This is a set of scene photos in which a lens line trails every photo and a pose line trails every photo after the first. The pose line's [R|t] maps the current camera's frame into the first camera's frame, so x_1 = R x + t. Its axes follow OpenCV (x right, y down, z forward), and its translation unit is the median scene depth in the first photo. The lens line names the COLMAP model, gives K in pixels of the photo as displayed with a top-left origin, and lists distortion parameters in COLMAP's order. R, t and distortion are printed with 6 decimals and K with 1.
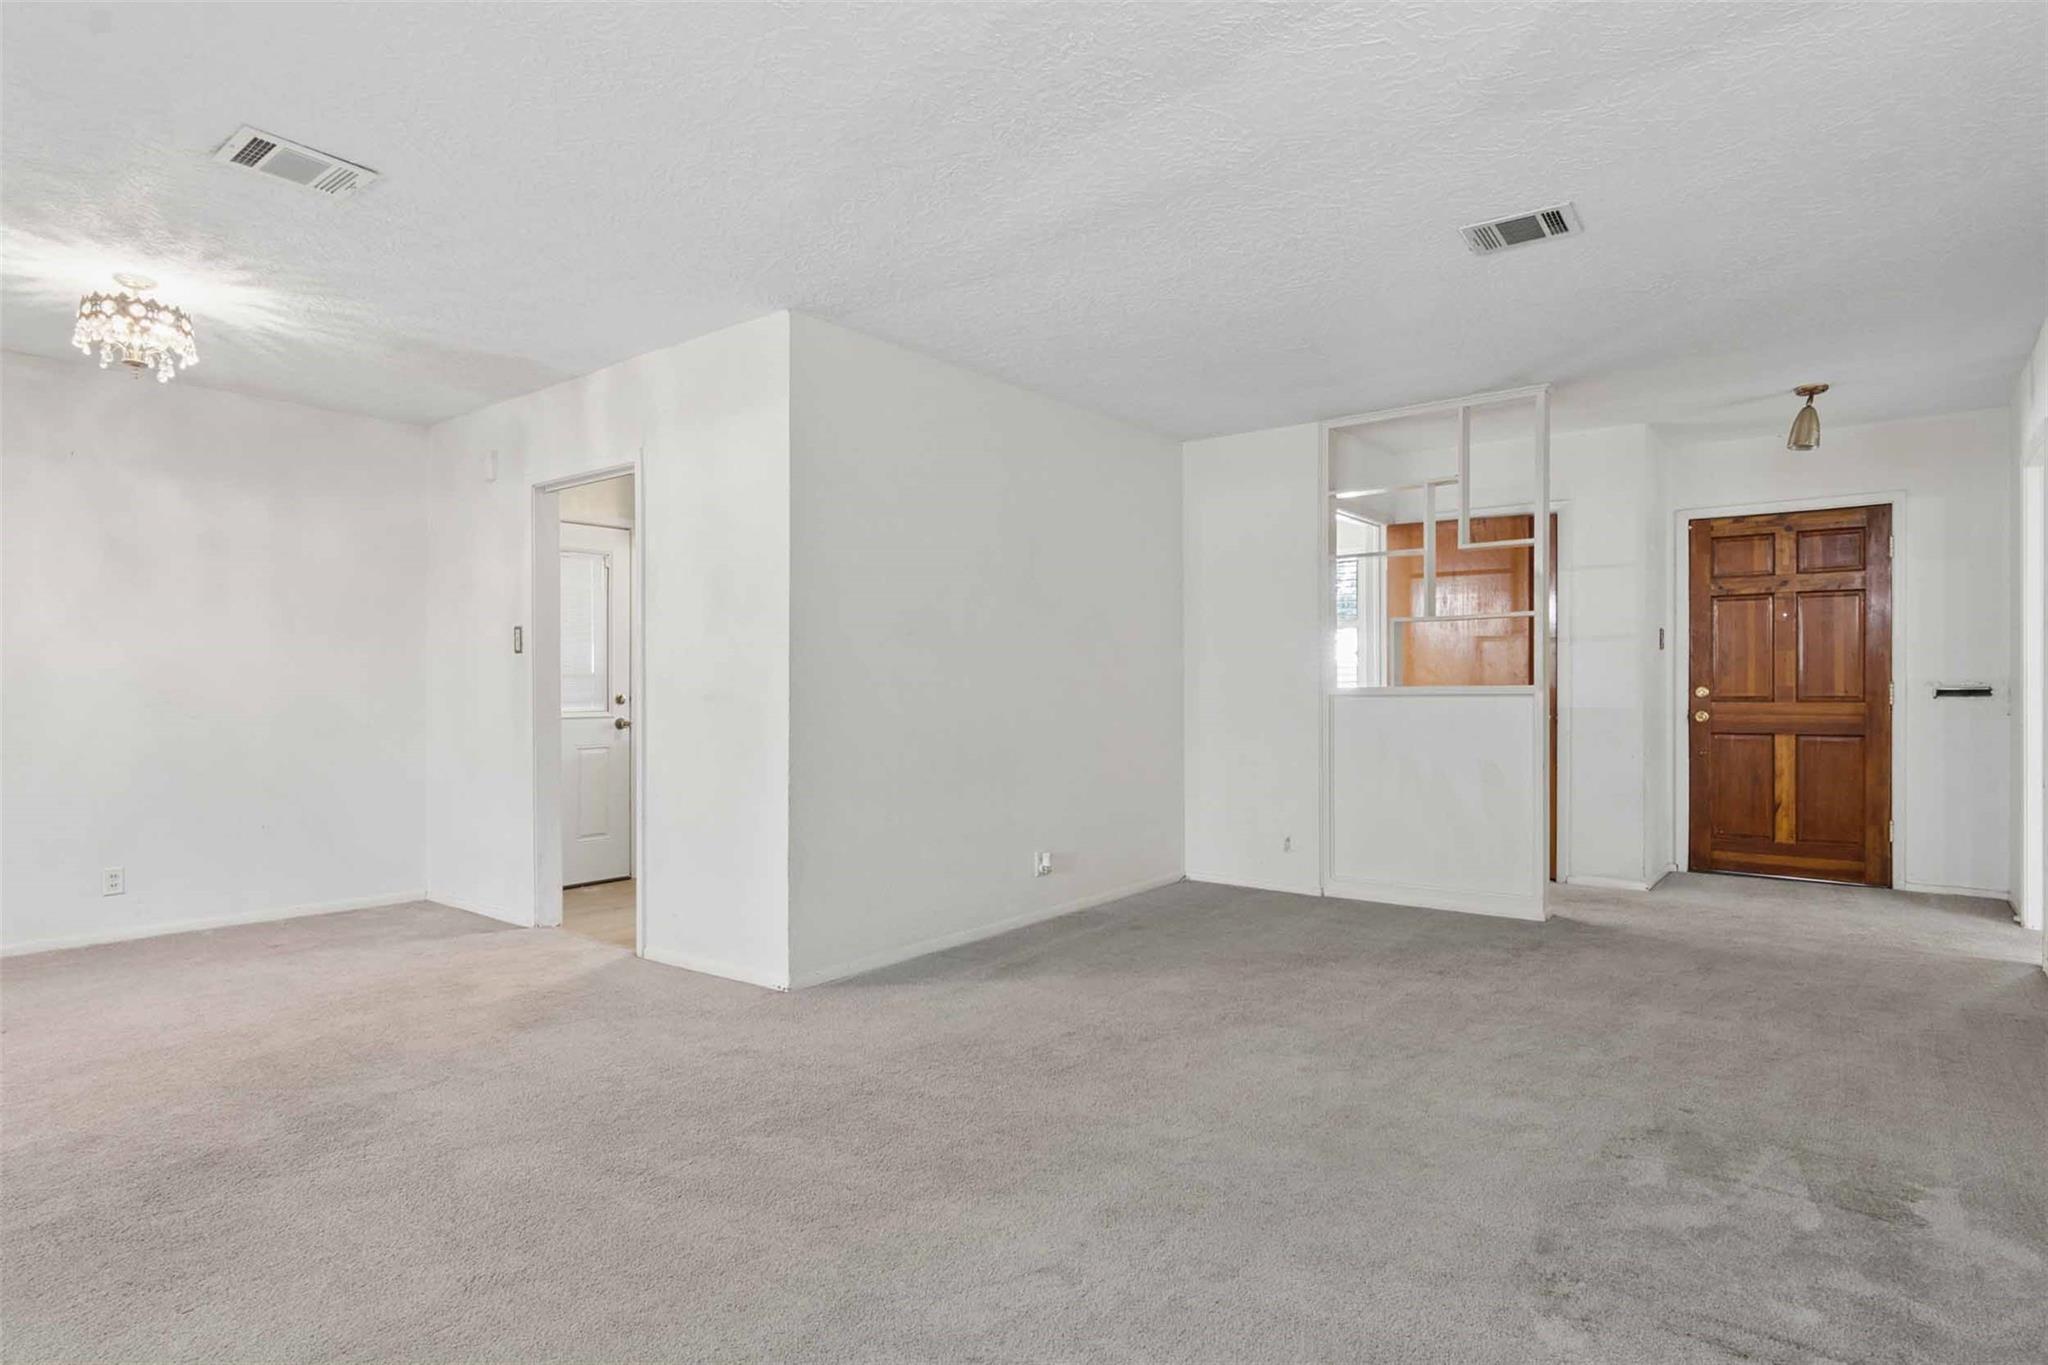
lens RADIAL K [[1057.5, 0, 1033.2], [0, 1057.5, 685.6], [0, 0, 1]] dist [-0.003619, -0.000840]
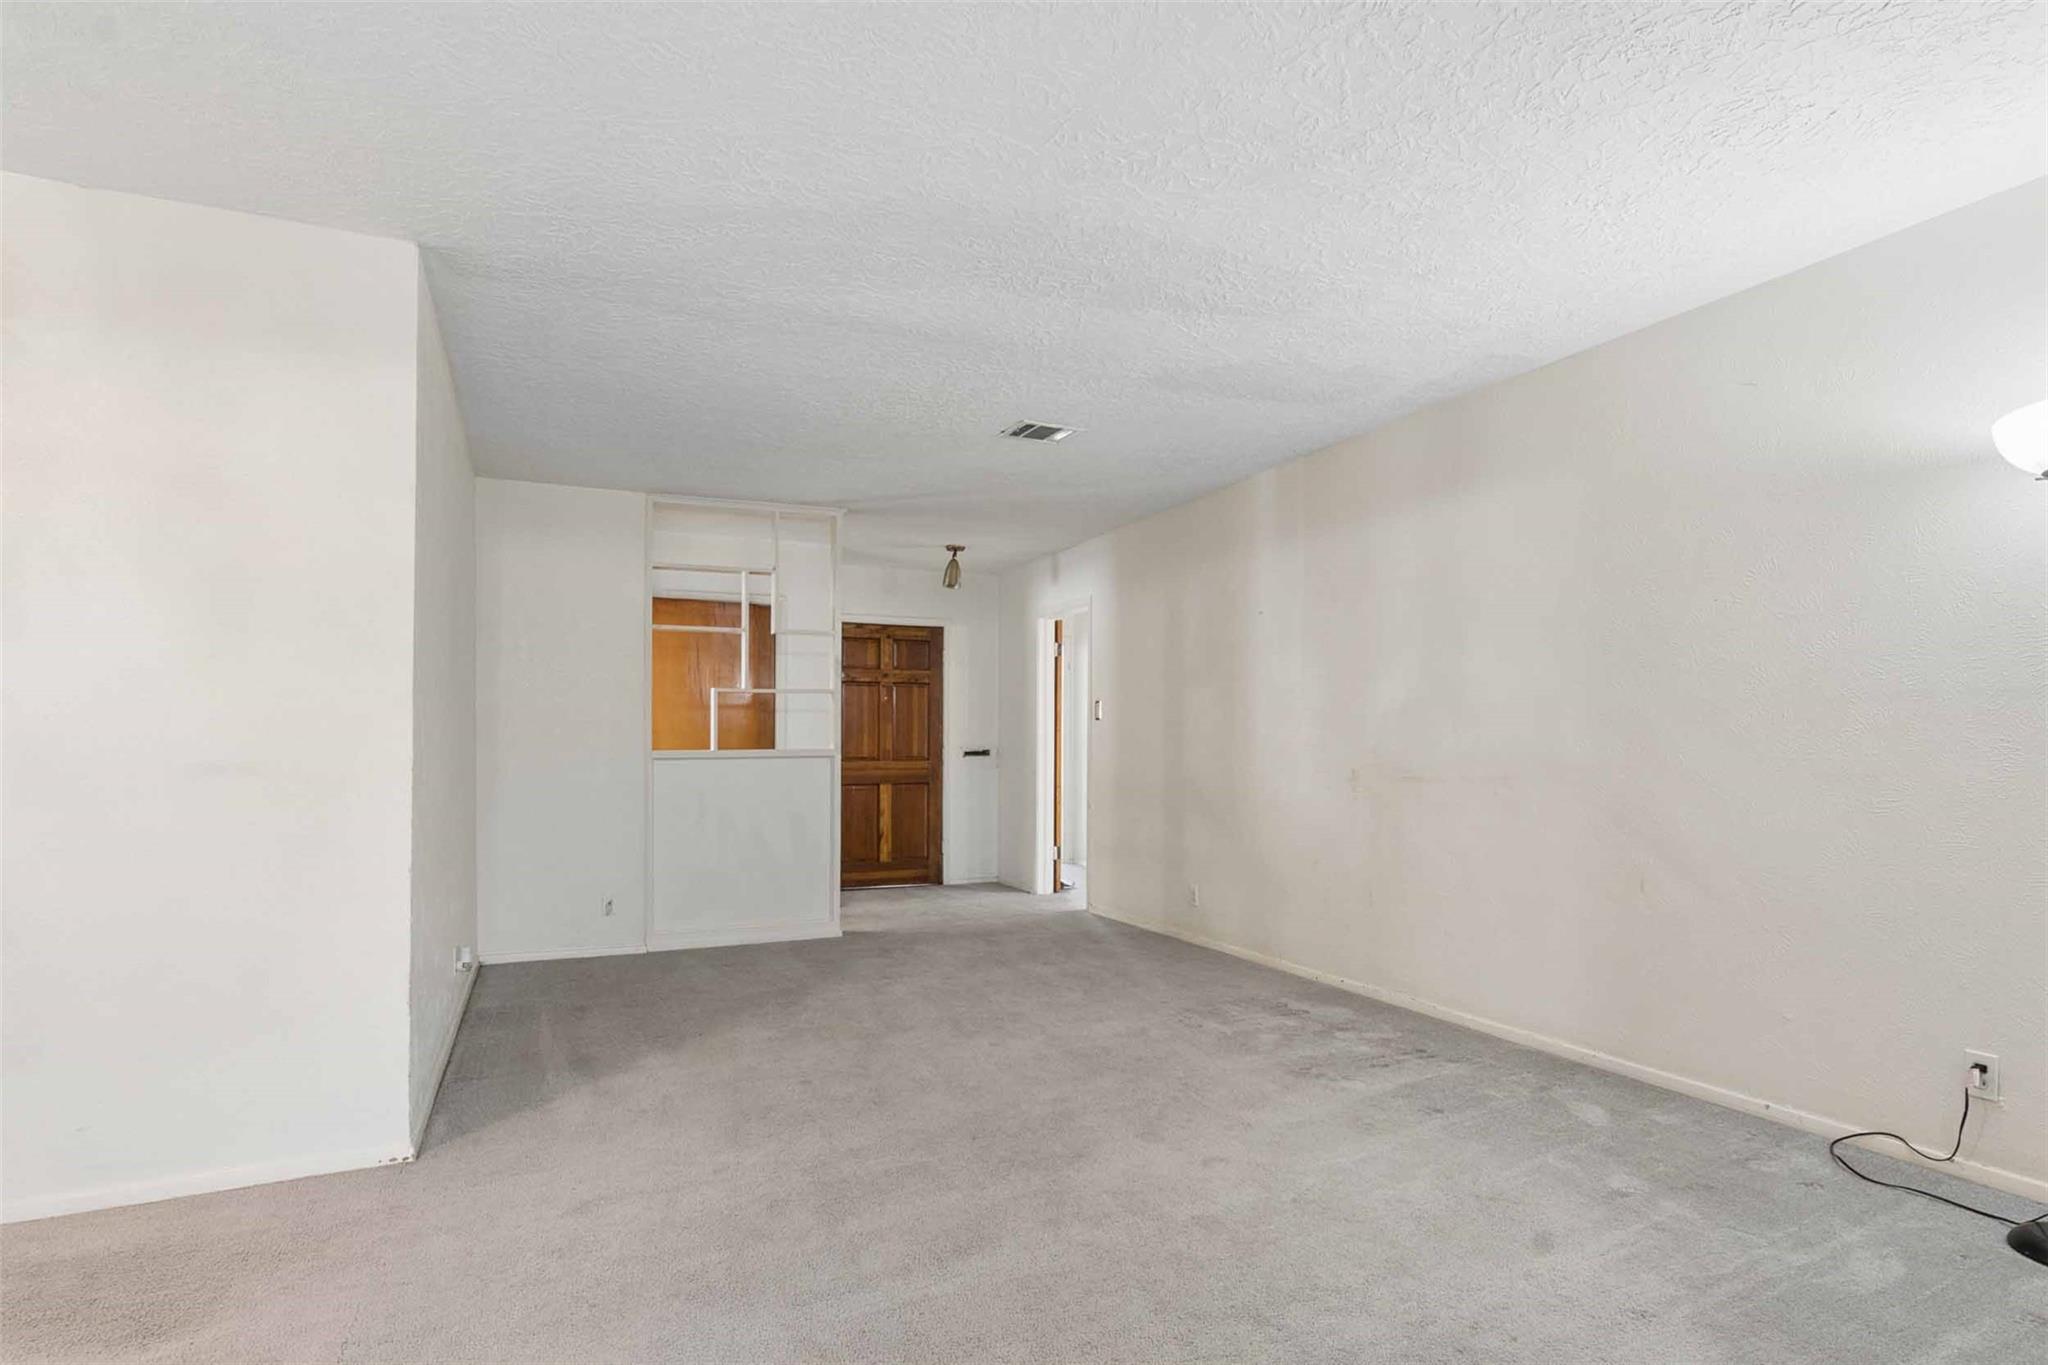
lens RADIAL K [[1050.4, 0, 1022.5], [0, 1050.4, 749.3], [0, 0, 1]] dist [-0.001337, 0.000034]
pose [[0.492282, -0.001300, 0.870435, -0.422961], [0.001398, 0.999999, 0.000703, -0.000139], [-0.870435, 0.000871, 0.492283, 0.167305]]
